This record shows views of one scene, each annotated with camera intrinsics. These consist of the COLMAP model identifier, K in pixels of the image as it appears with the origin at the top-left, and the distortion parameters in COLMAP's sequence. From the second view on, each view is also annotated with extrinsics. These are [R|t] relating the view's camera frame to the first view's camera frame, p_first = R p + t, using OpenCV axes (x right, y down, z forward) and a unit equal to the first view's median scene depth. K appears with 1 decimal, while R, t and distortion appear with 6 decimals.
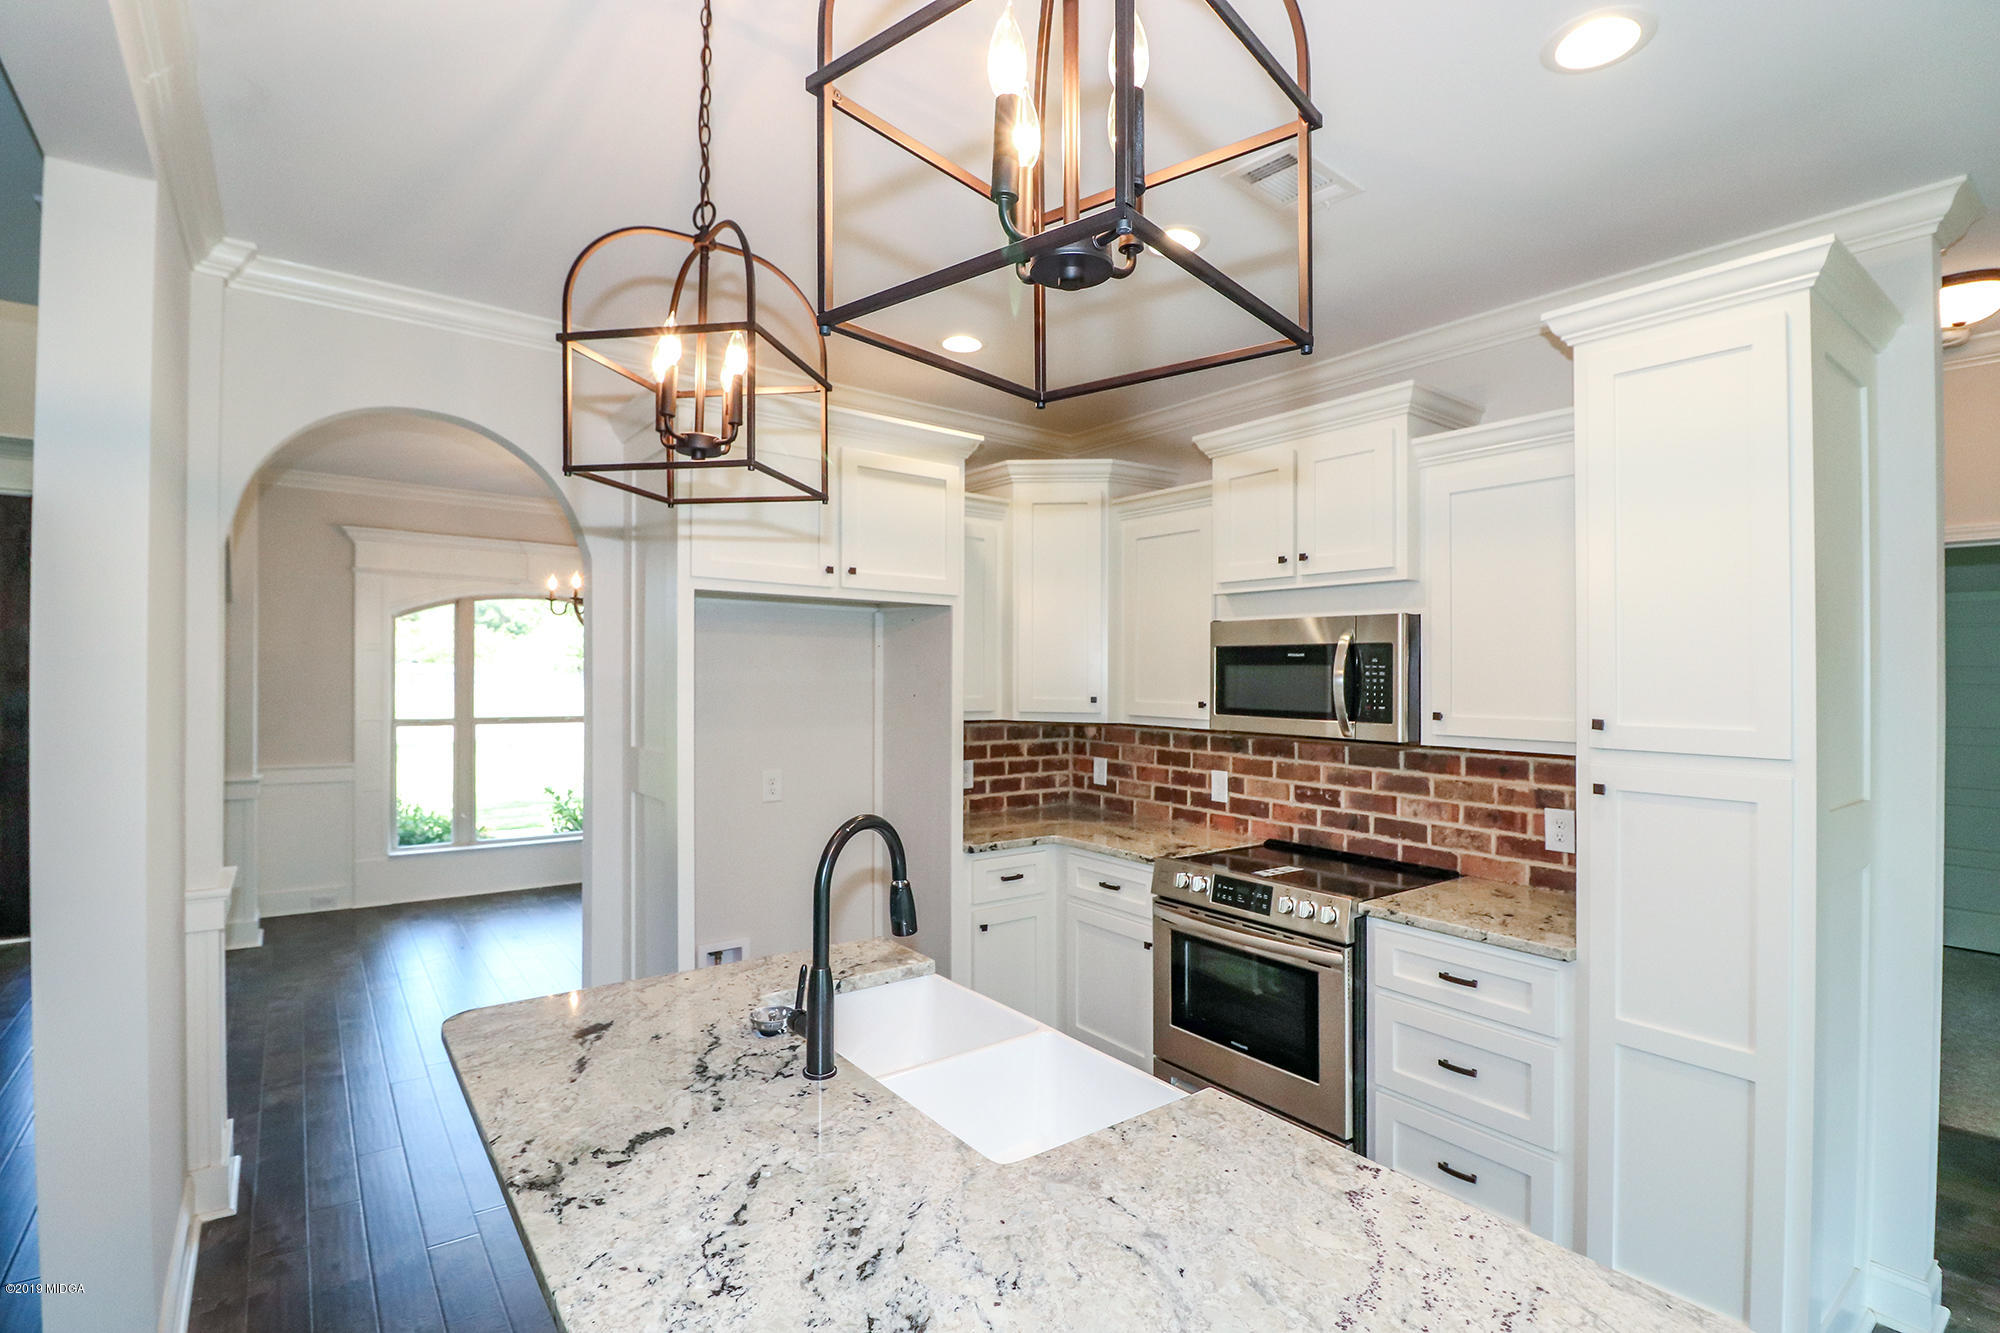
lens RADIAL K [[942.3, 0, 1006.6], [0, 942.3, 654.5], [0, 0, 1]] dist [0.003310, -0.014503]
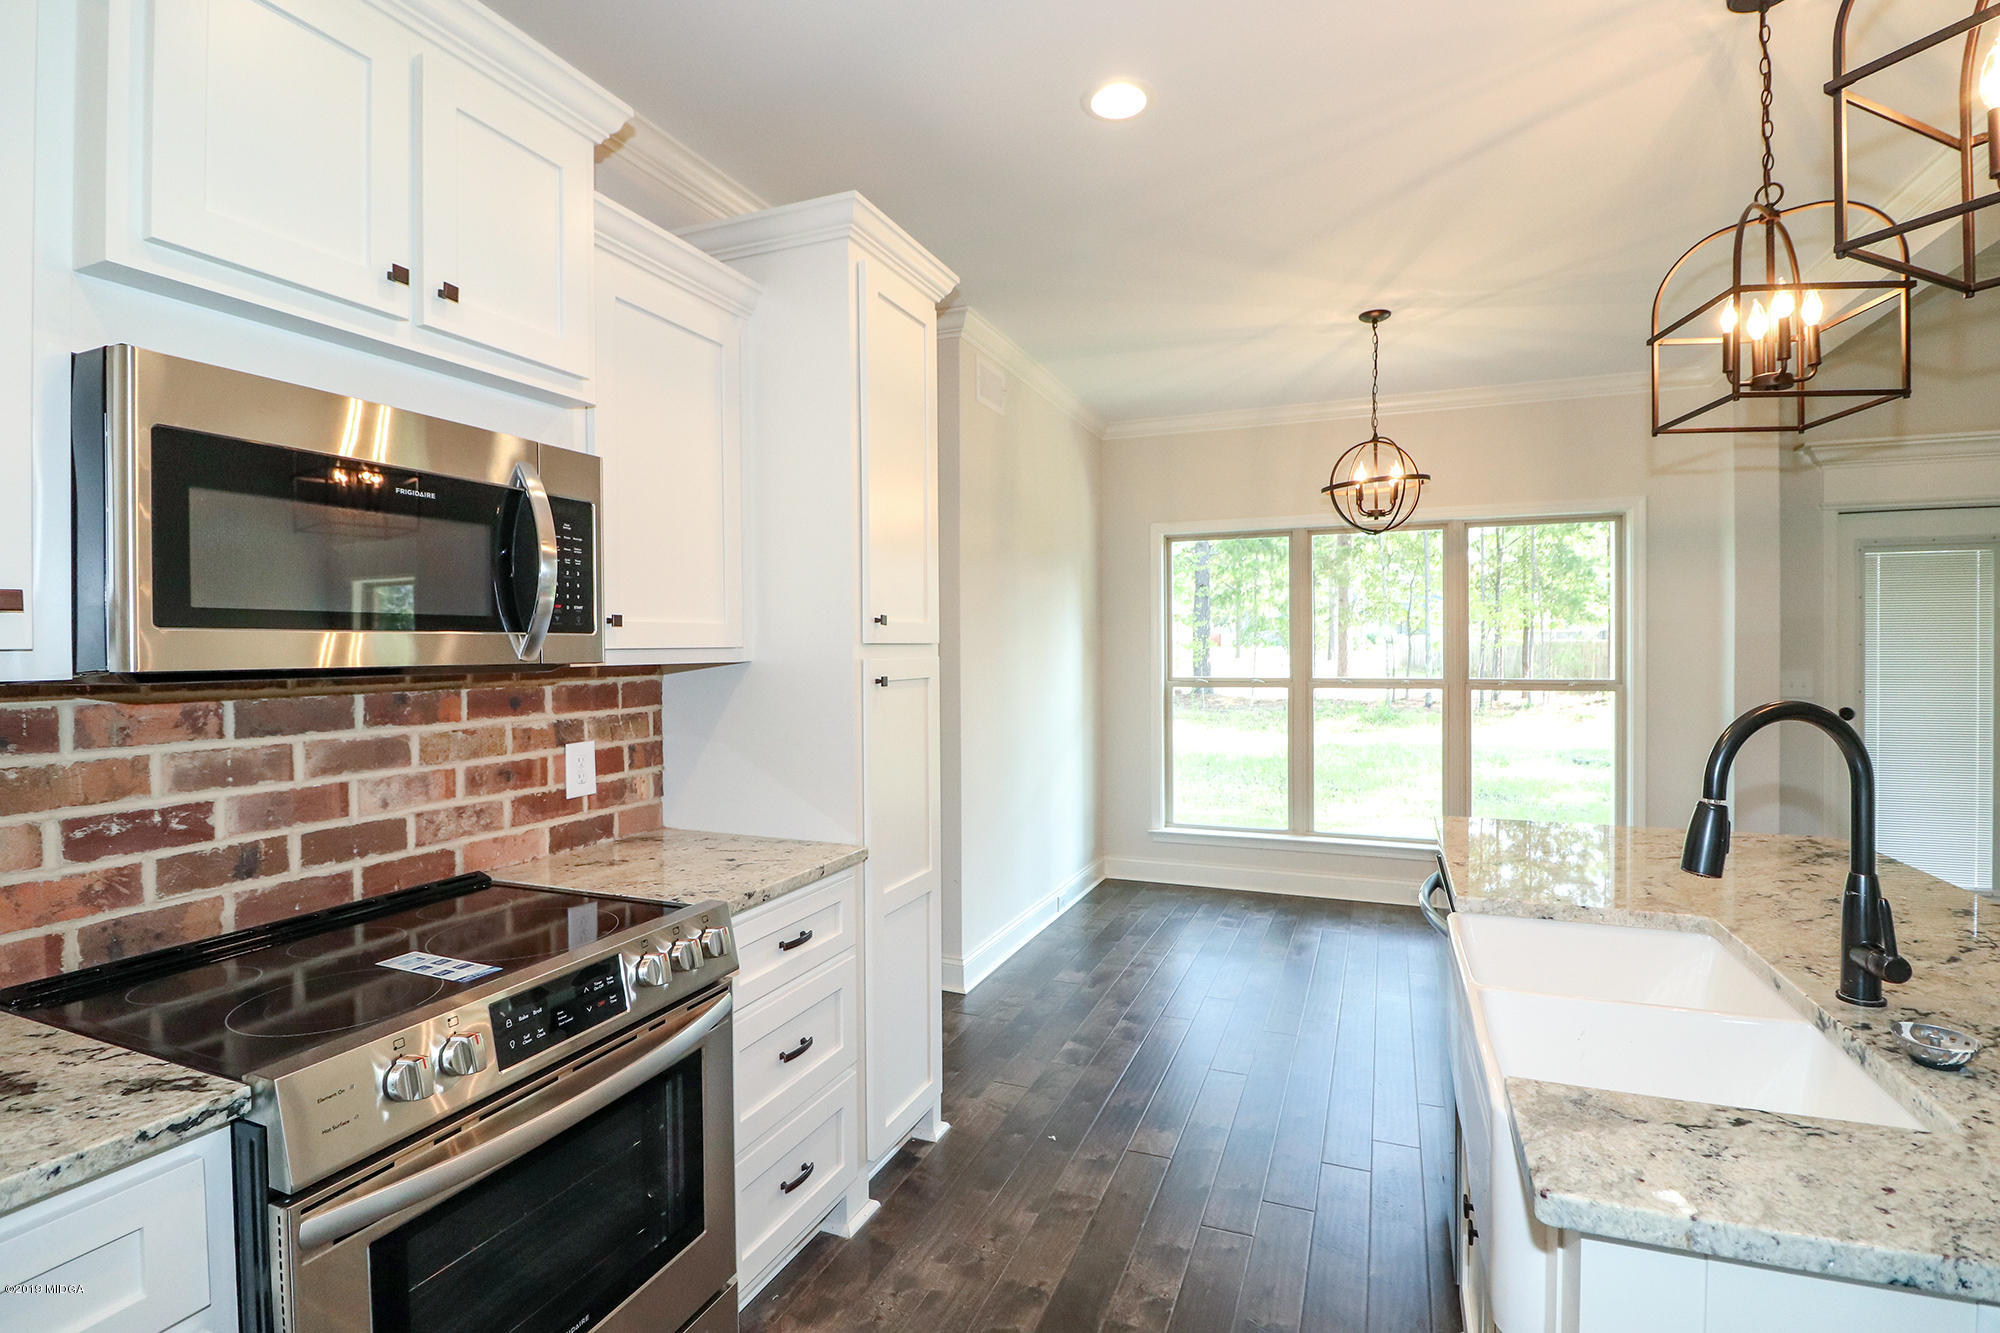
lens RADIAL K [[935.4, 0, 1022.9], [0, 935.4, 663.9], [0, 0, 1]] dist [-0.001920, -0.013169]
pose [[-0.524592, -0.027090, 0.850922, -0.218976], [-0.020382, 0.999607, 0.019258, 0.063813], [-0.851109, -0.007241, -0.524938, 0.910981]]
